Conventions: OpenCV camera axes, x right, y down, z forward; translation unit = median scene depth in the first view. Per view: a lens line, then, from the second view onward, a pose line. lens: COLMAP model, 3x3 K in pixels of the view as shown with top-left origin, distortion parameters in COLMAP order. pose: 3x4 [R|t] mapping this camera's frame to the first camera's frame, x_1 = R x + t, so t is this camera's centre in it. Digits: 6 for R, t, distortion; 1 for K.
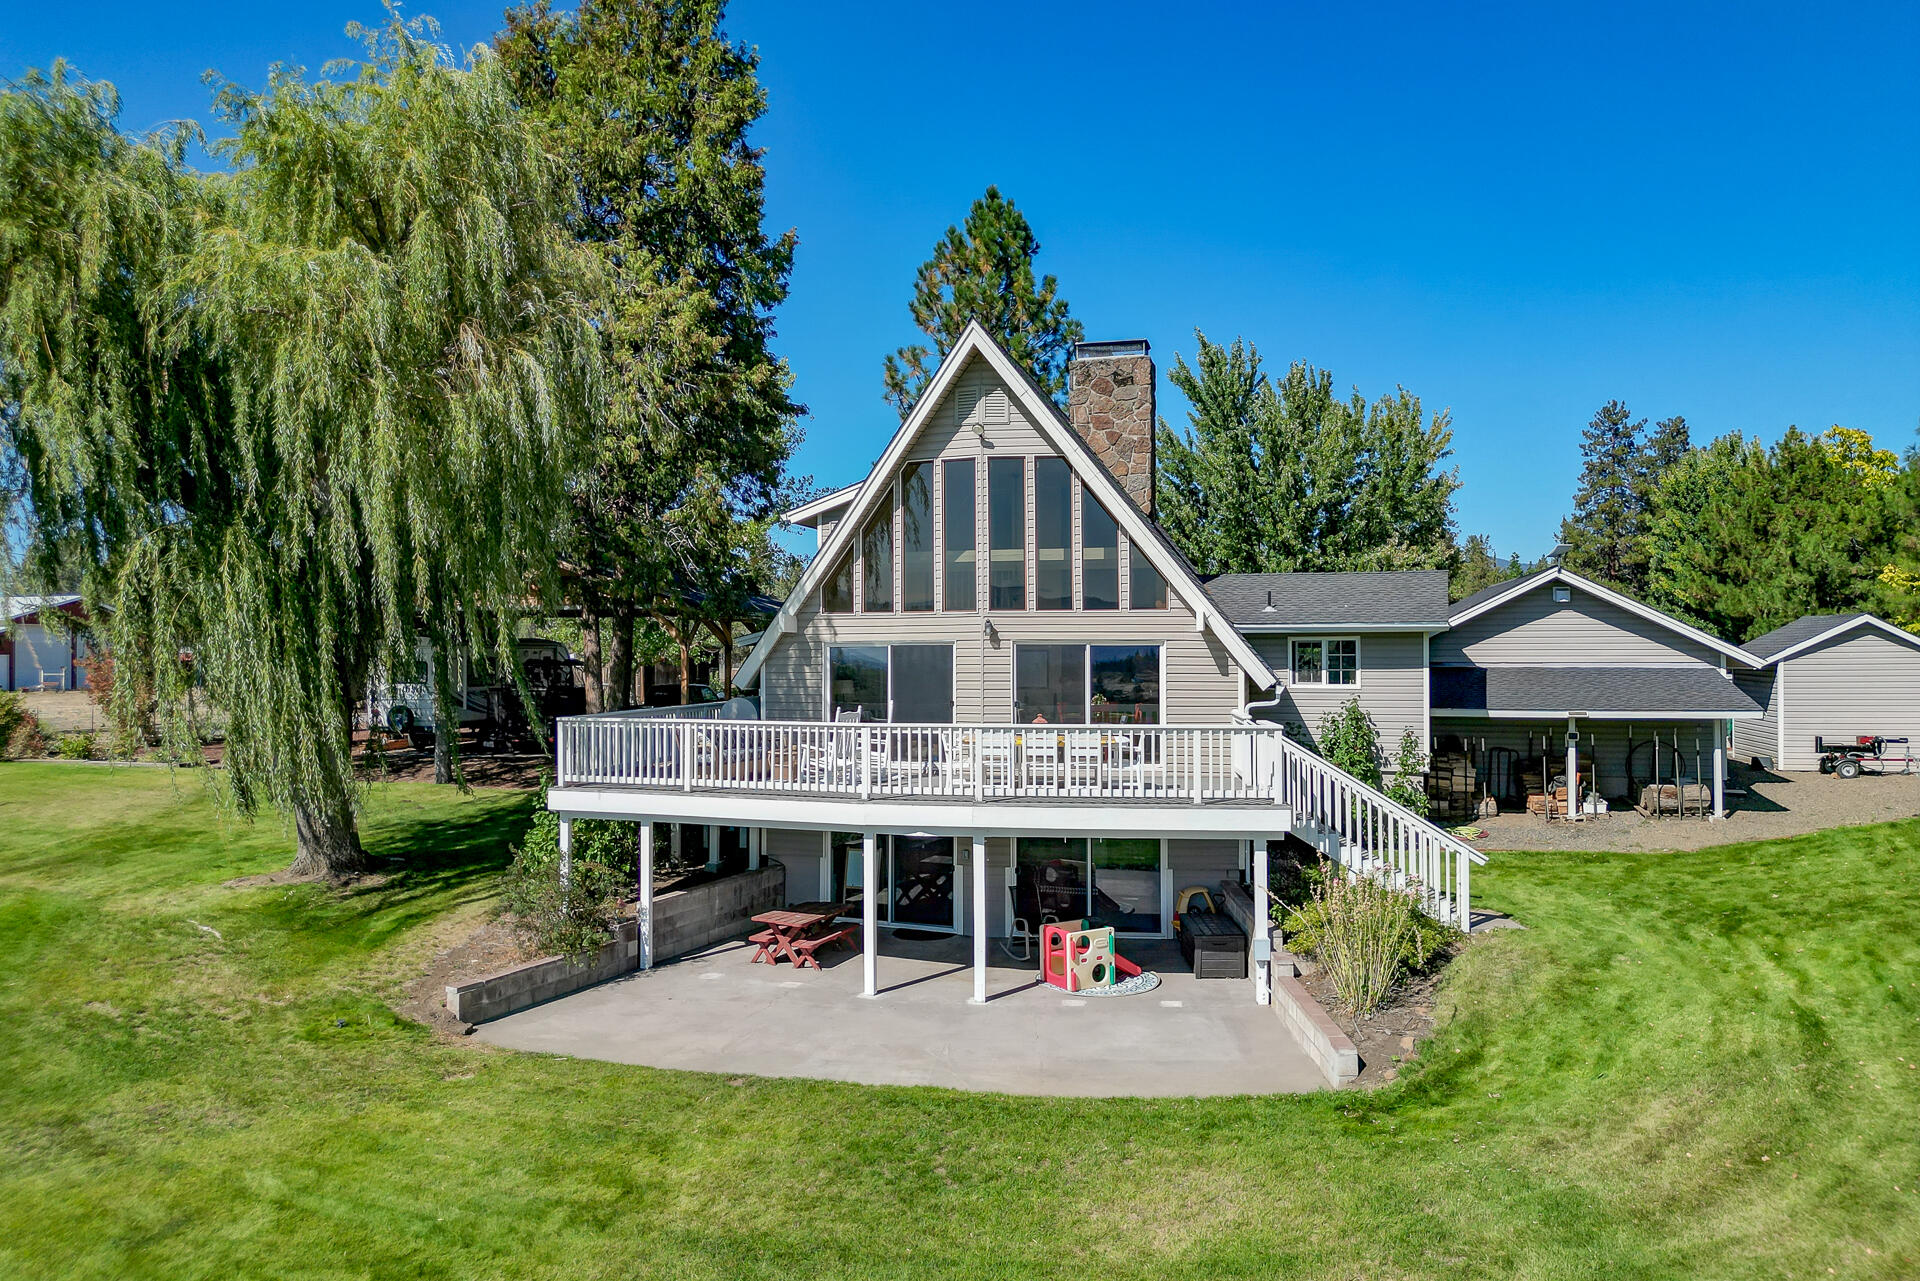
lens RADIAL K [[1345.4, 0, 960.0], [0, 1345.4, 640.5], [0, 0, 1]] dist [0.110260, -0.130286]
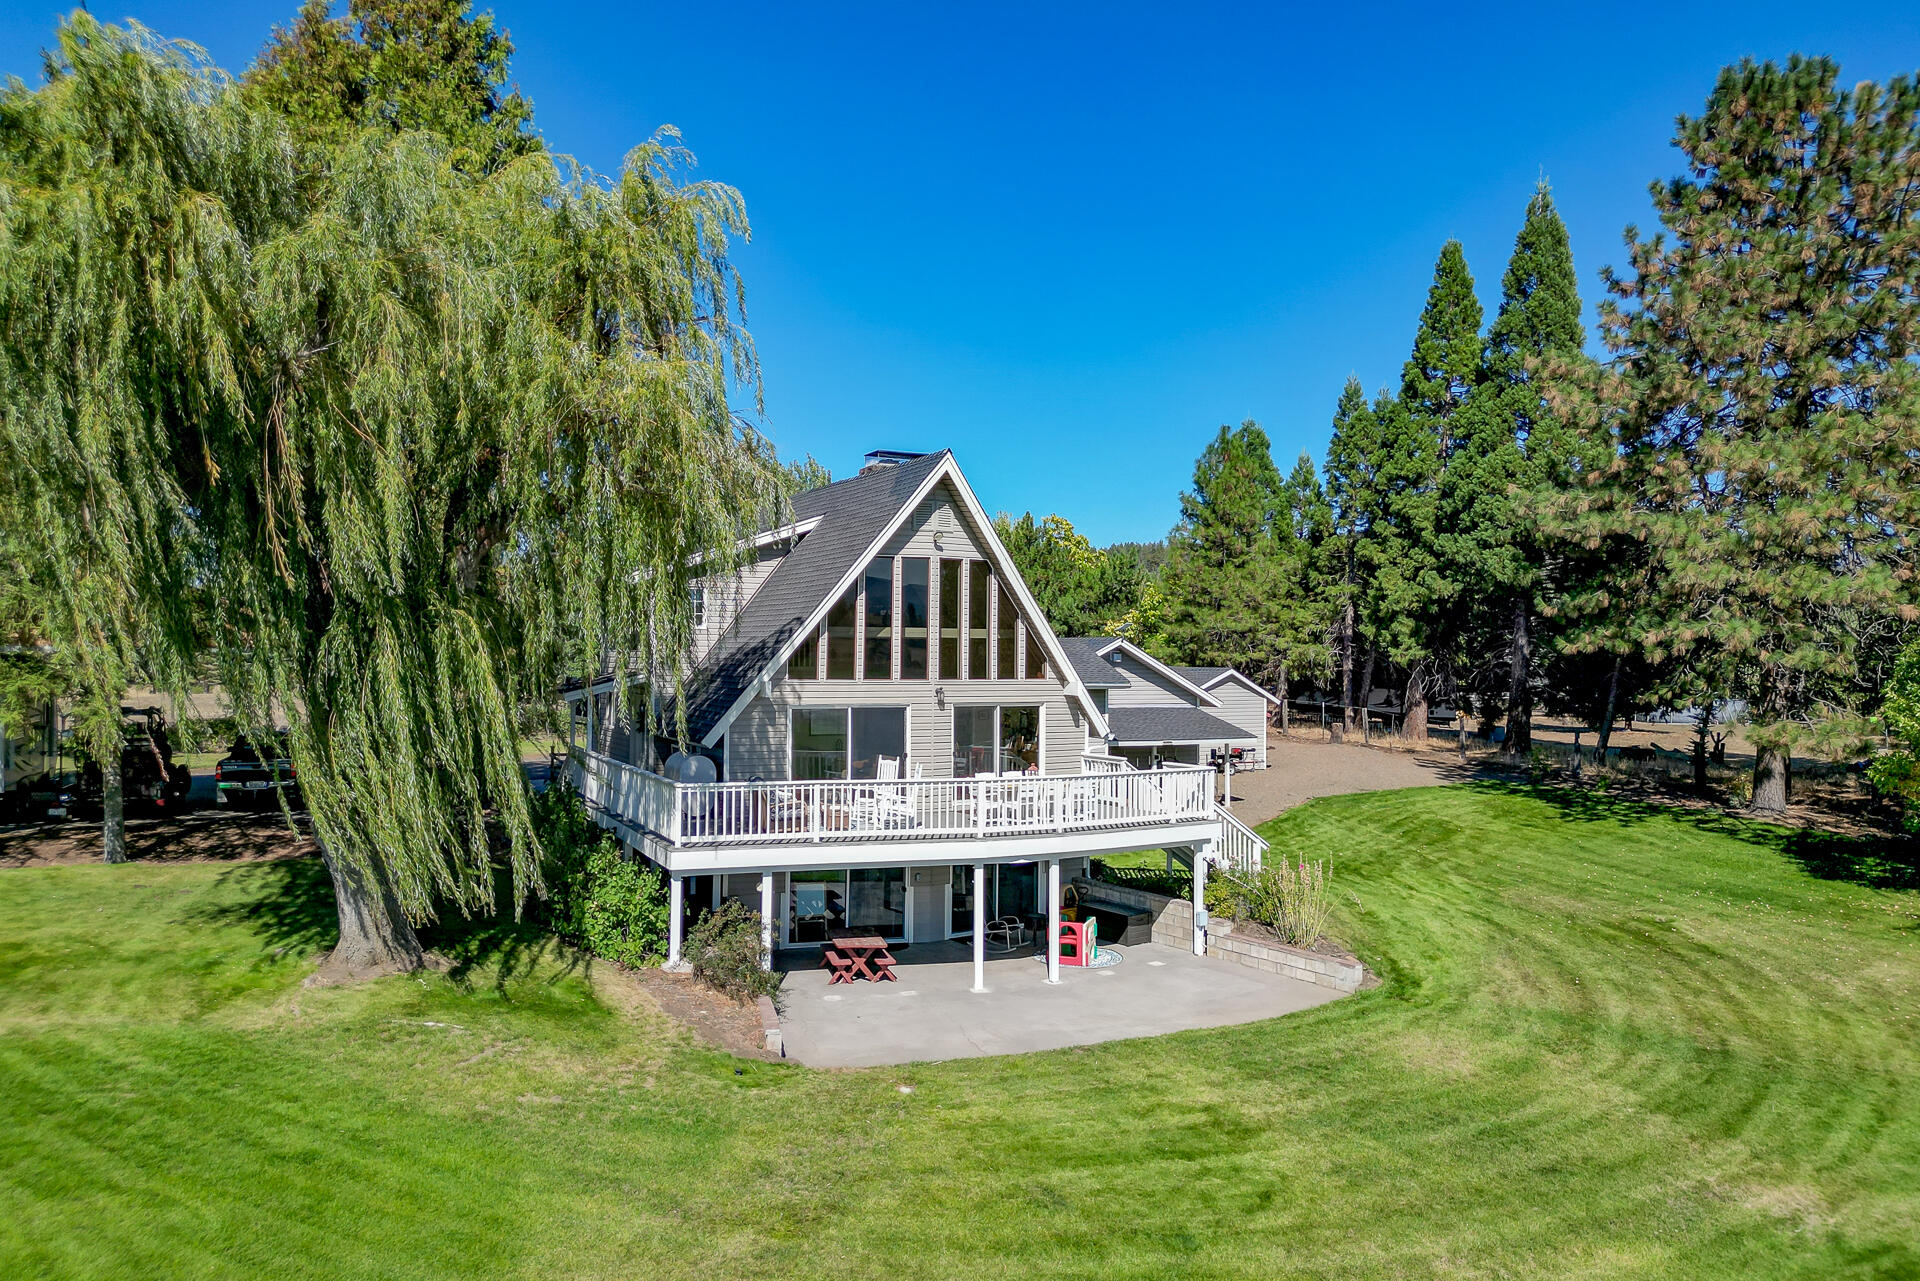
lens RADIAL K [[1345.4, 0, 960.0], [0, 1345.4, 640.5], [0, 0, 1]] dist [0.110260, -0.130286]
pose [[0.770097, 0.015239, 0.637745, -0.764176], [-0.015717, 0.999864, -0.004913, -0.053152], [-0.637733, -0.006240, 0.770232, 0.021443]]
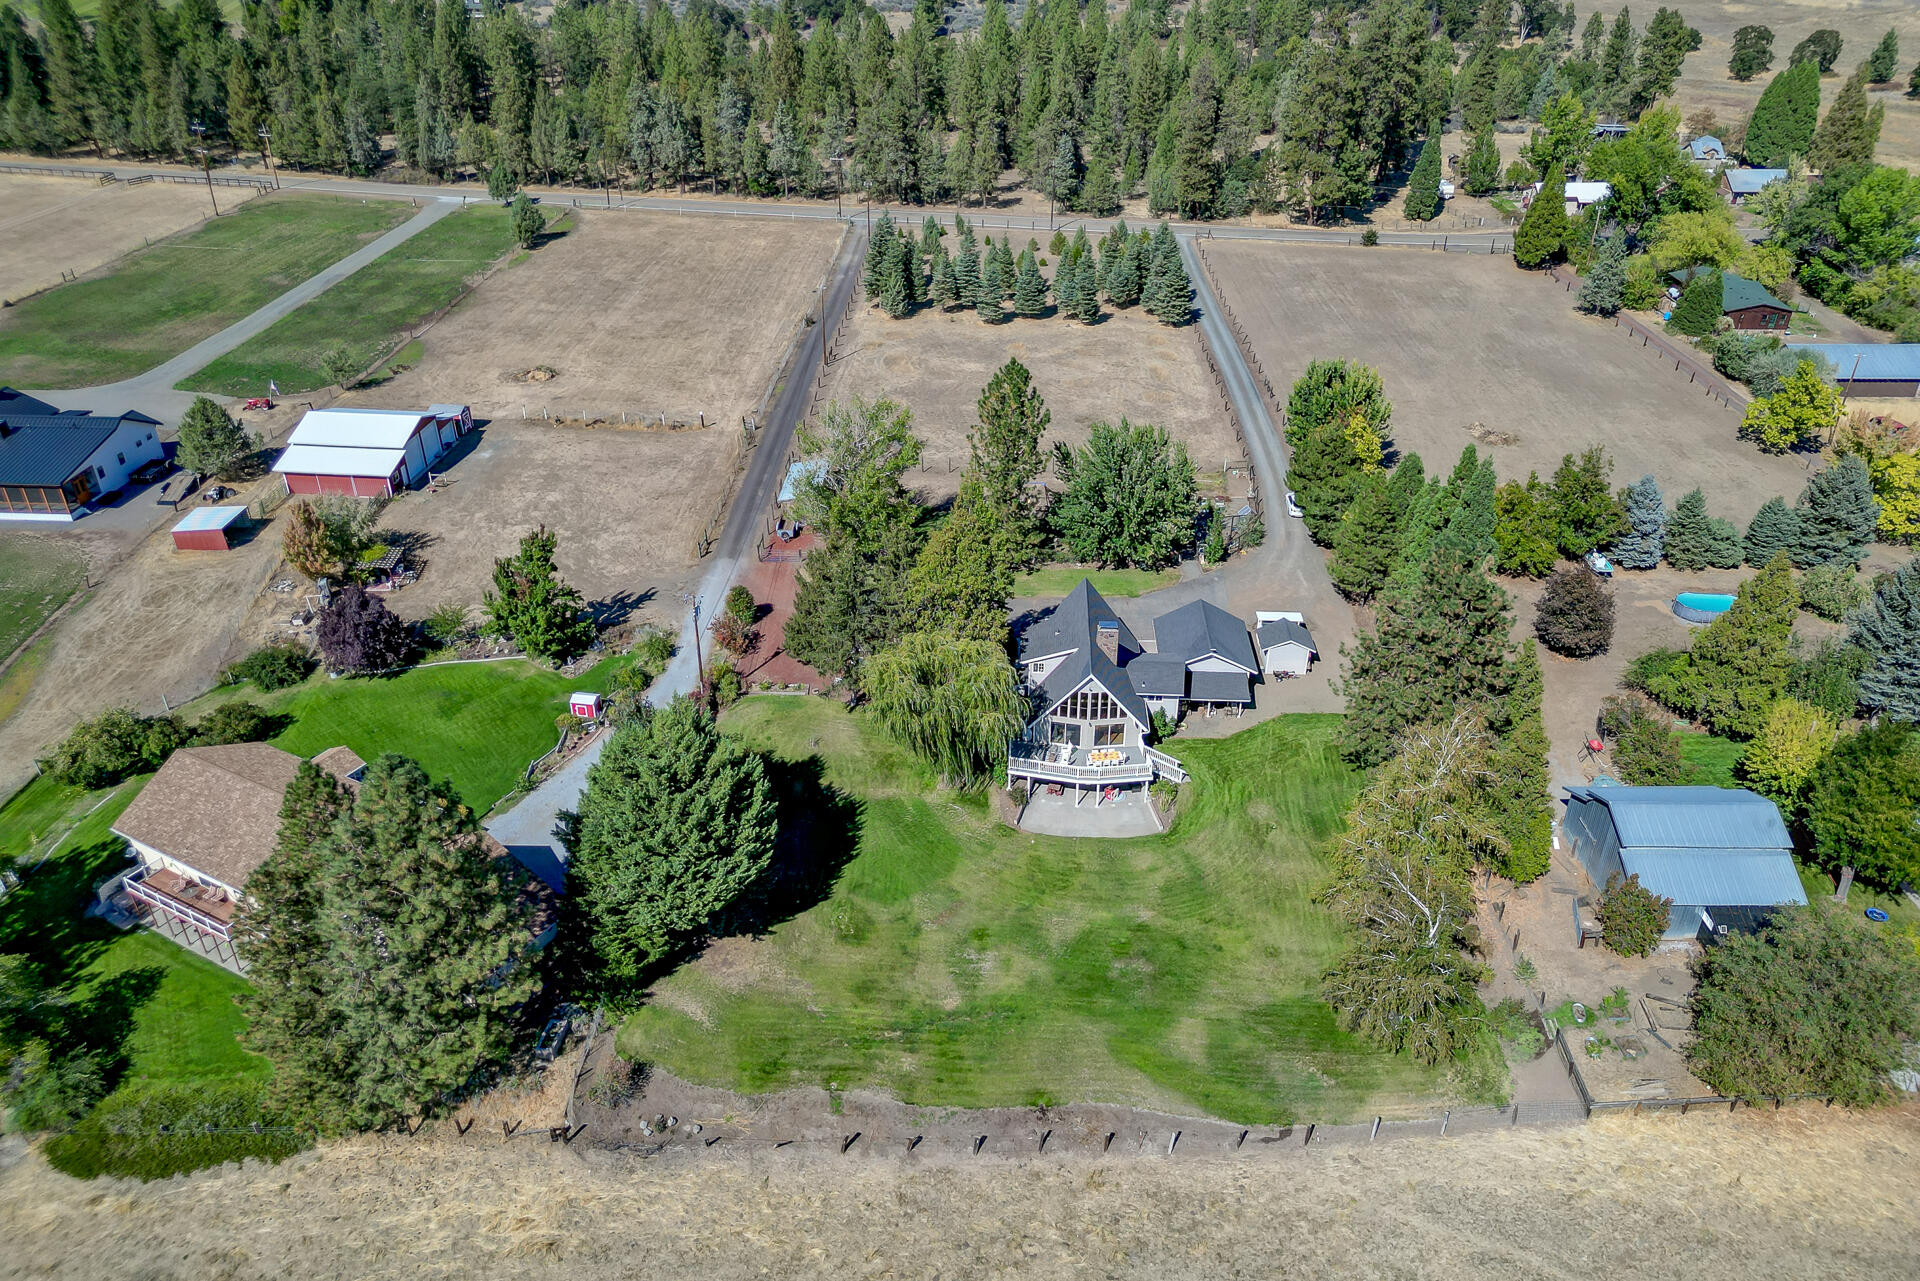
lens RADIAL K [[1345.4, 0, 960.0], [0, 1345.4, 640.5], [0, 0, 1]] dist [0.110260, -0.130286]
pose [[0.982937, -0.095988, 0.156911, -1.130090], [0.000521, 0.854494, 0.519461, -2.690491], [-0.183942, -0.510515, 0.839964, -2.704070]]
